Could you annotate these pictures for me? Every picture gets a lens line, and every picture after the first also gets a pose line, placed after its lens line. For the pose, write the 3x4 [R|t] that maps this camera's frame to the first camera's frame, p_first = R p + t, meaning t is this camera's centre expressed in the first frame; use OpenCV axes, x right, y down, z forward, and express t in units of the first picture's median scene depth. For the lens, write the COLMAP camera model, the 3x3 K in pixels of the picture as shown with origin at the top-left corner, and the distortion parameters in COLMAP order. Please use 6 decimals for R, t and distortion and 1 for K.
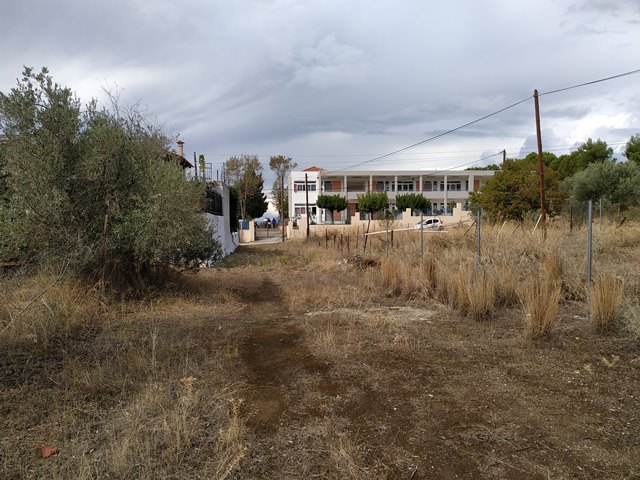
lens RADIAL K [[456.2, 0, 320.0], [0, 456.2, 240.0], [0, 0, 1]] dist [-0.027140, -0.003226]
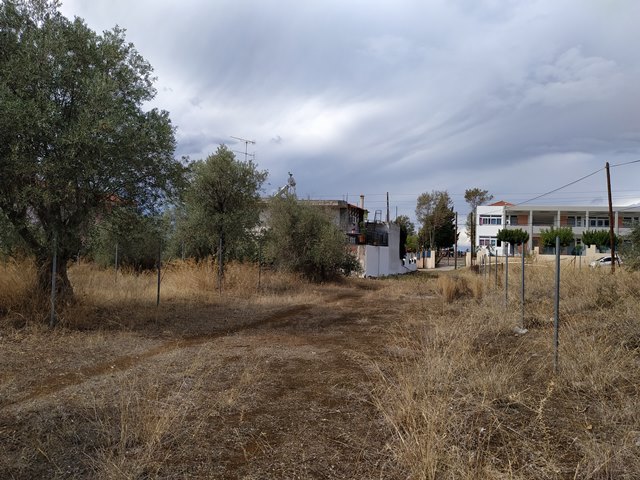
lens RADIAL K [[456.2, 0, 320.0], [0, 456.2, 240.0], [0, 0, 1]] dist [-0.027140, -0.003226]
pose [[0.900398, 0.037697, -0.433431, 0.070941], [-0.063181, 0.997008, -0.044537, 0.001326], [0.430456, 0.067486, 0.900085, -0.125980]]
